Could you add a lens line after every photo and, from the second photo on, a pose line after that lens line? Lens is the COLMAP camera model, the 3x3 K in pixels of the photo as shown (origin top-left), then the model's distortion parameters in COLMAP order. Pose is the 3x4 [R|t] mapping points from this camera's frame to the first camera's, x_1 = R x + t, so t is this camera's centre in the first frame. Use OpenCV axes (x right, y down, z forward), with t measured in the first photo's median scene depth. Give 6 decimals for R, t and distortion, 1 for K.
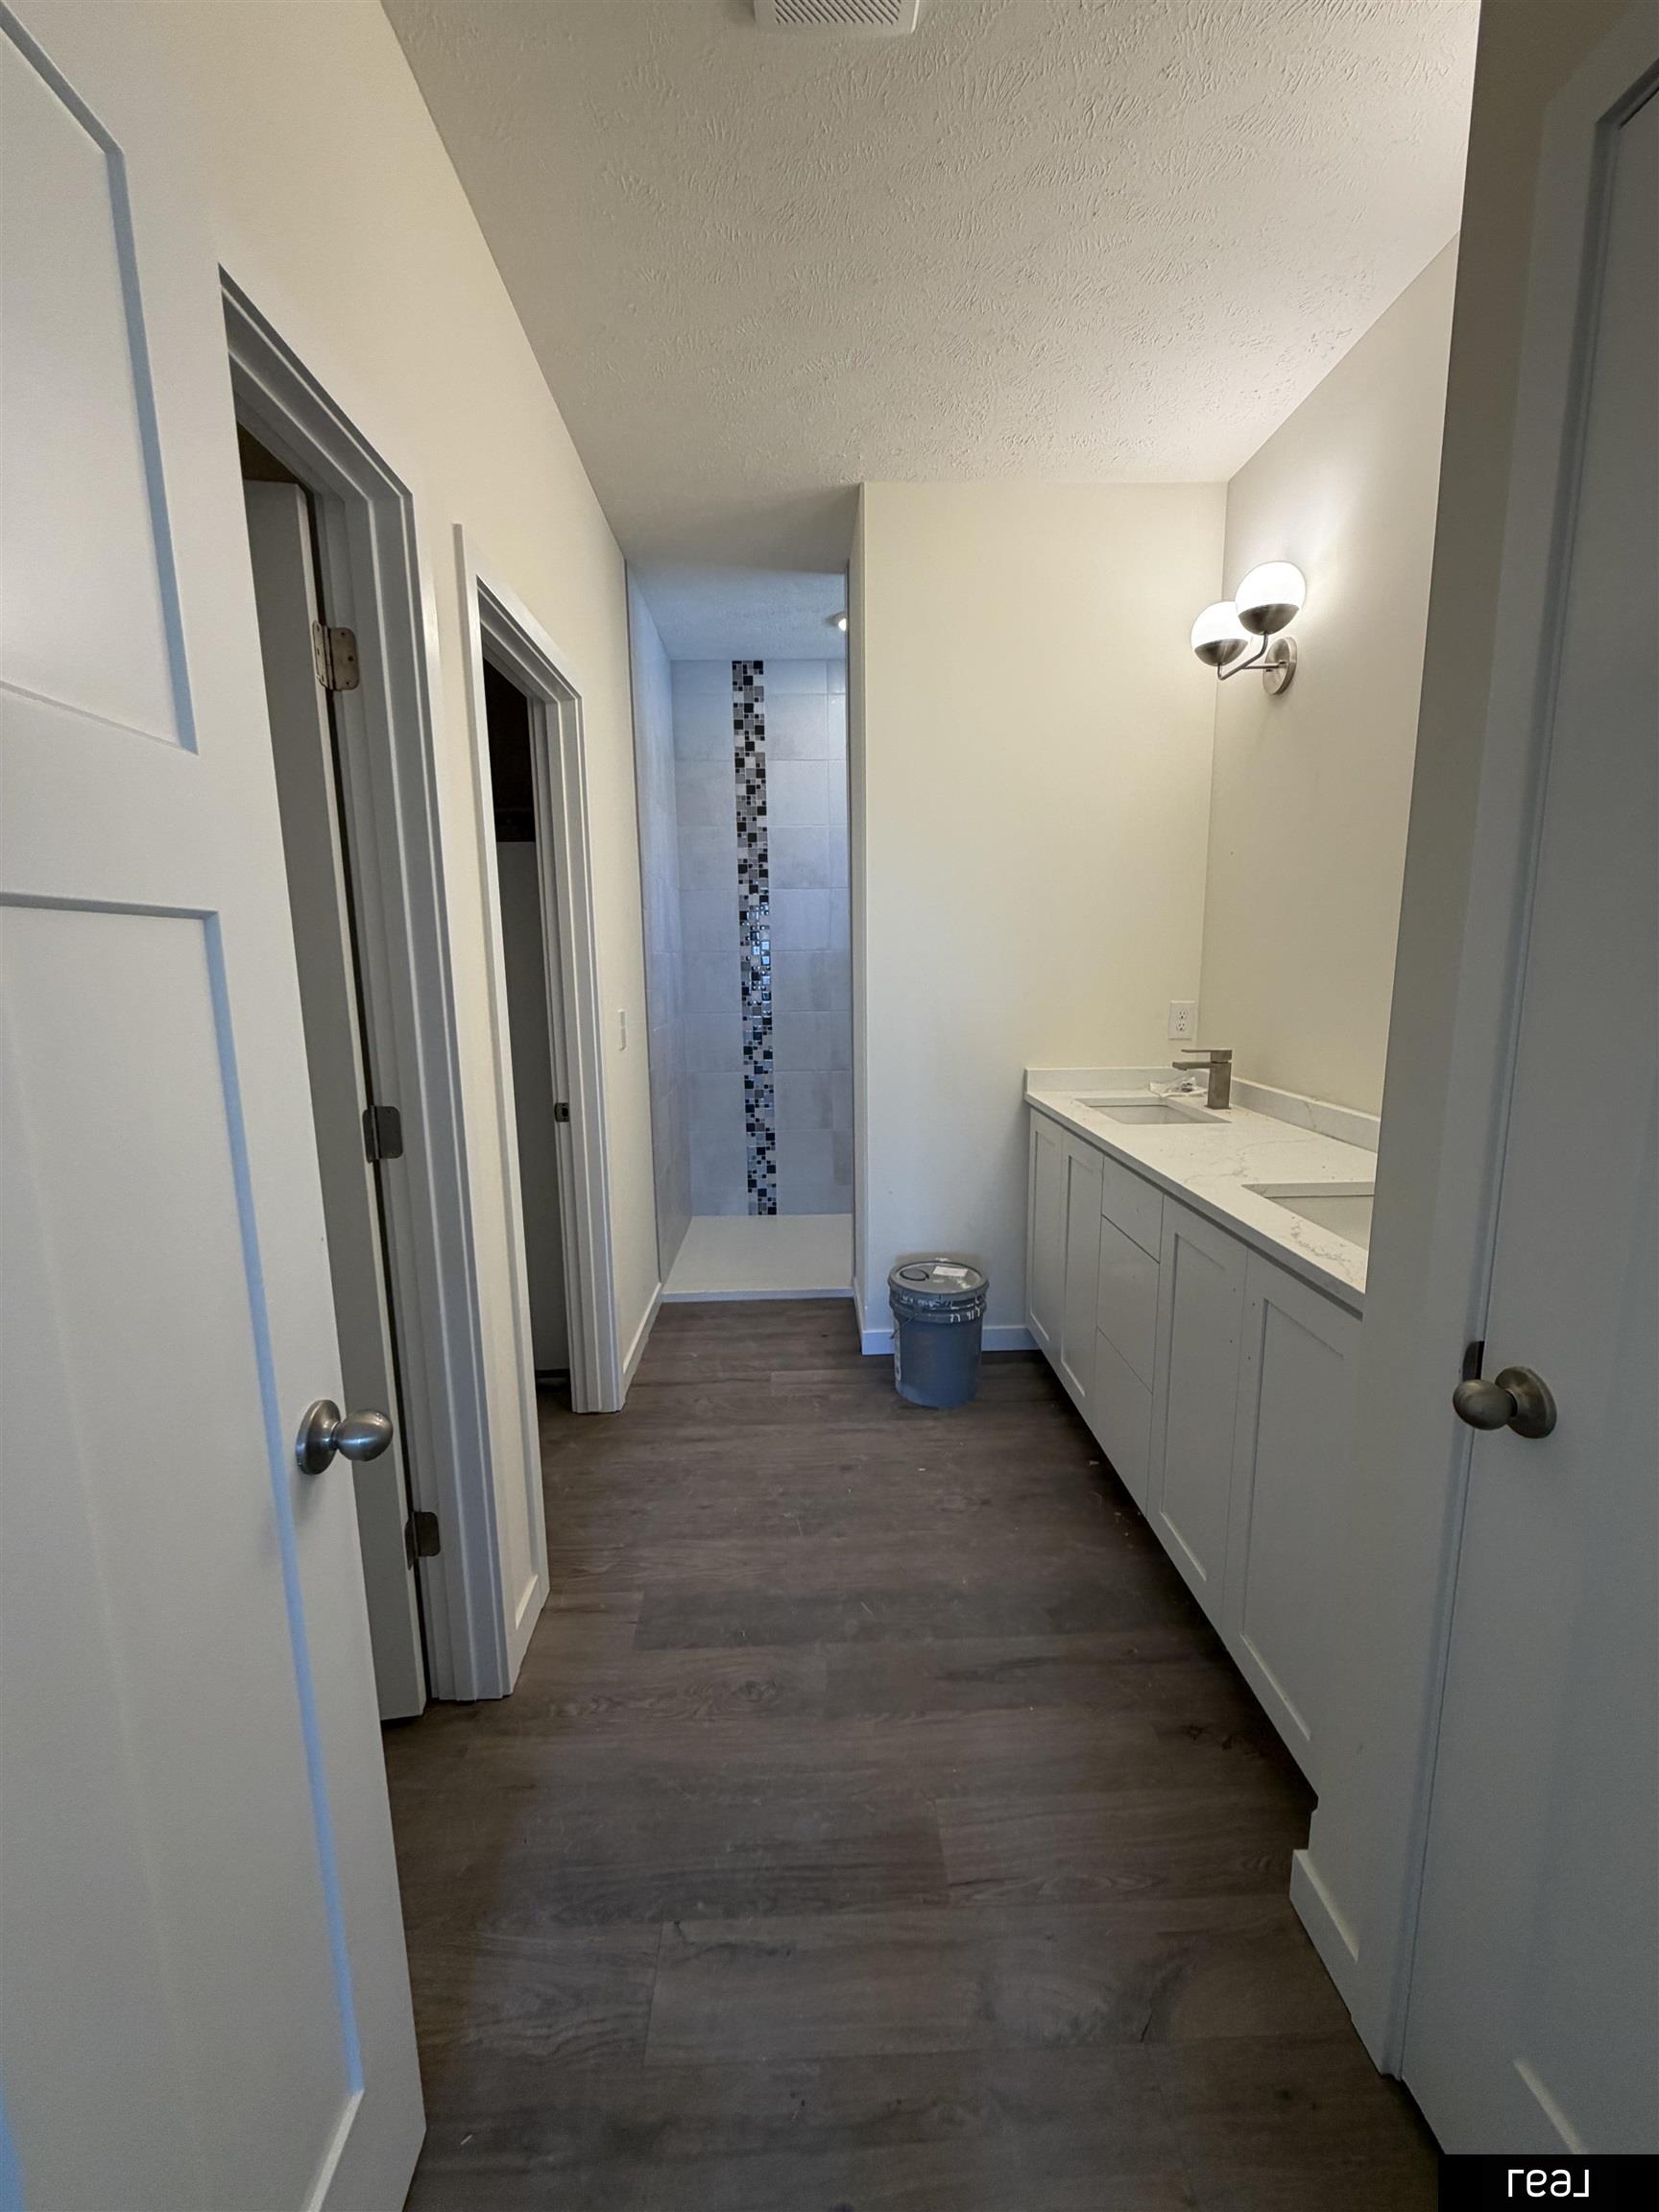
lens RADIAL K [[885.5, 0, 830.6], [0, 885.5, 1108.5], [0, 0, 1]] dist [0.003113, -0.001522]
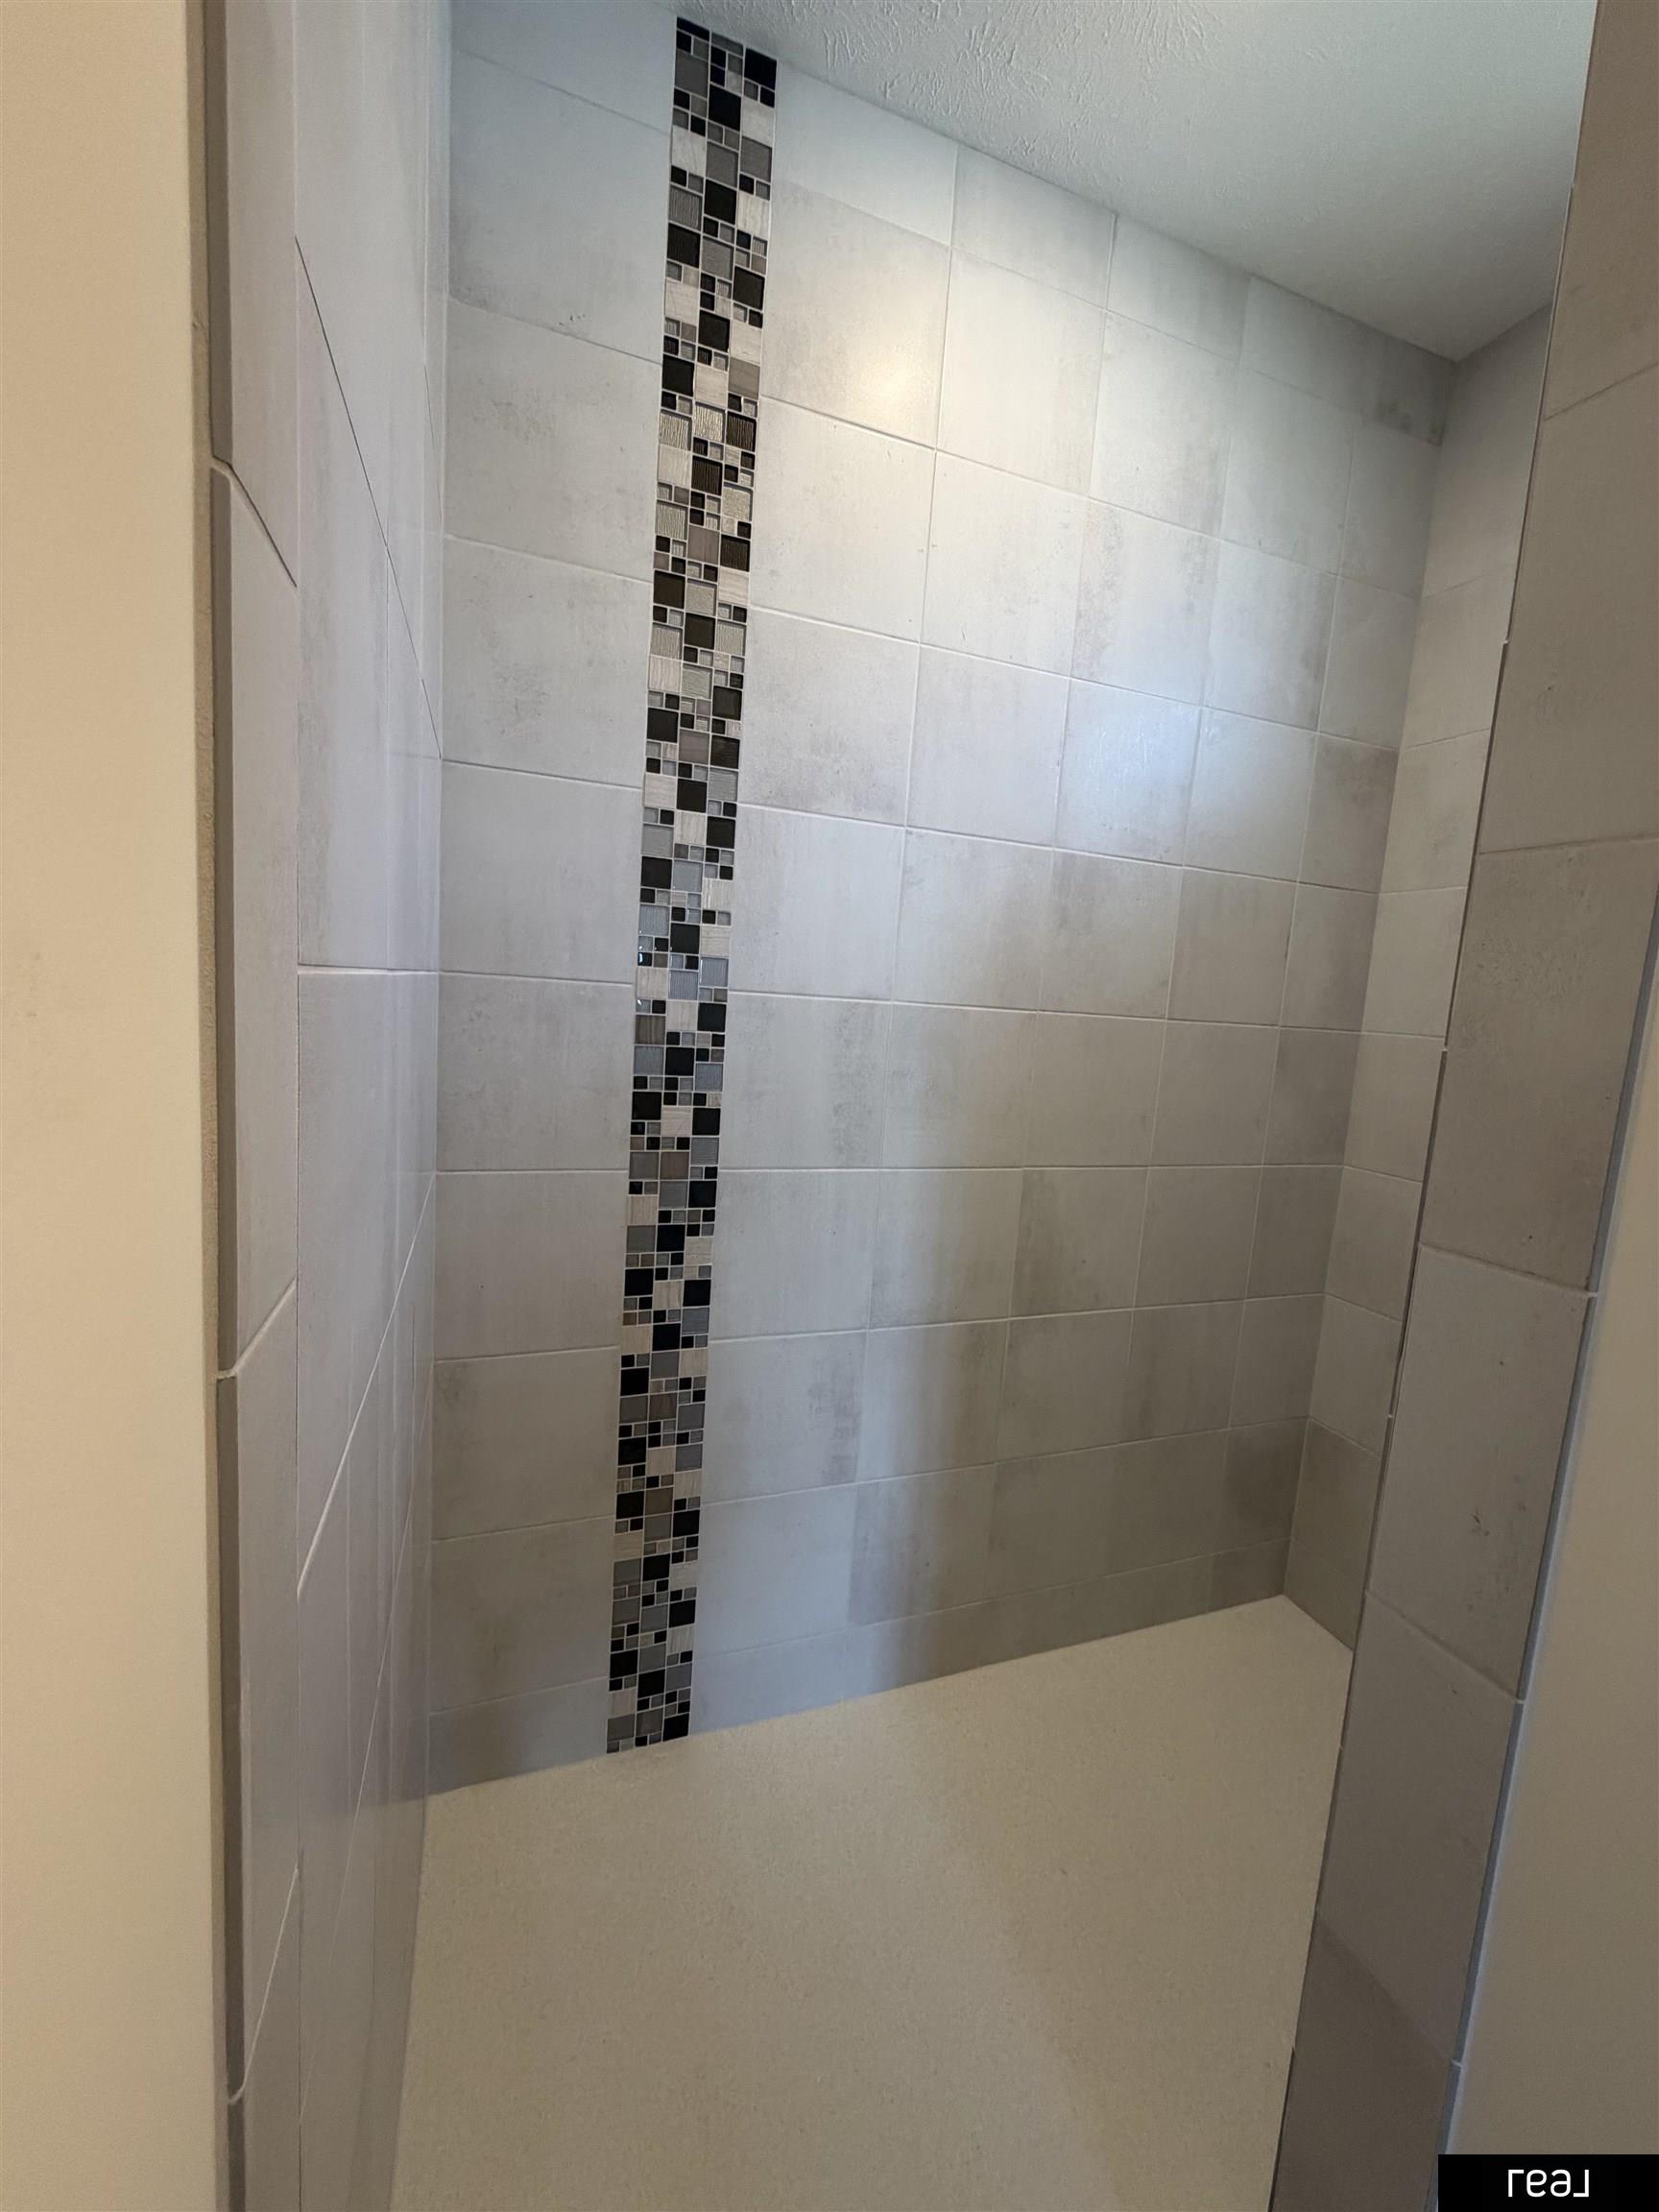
lens RADIAL K [[885.5, 0, 837.1], [0, 885.5, 1097.6], [0, 0, 1]] dist [0.003113, -0.001522]
pose [[0.947890, 0.037877, 0.316339, -0.134492], [-0.022427, 0.998377, -0.052340, -0.122429], [-0.317808, 0.042517, 0.947201, 0.684115]]
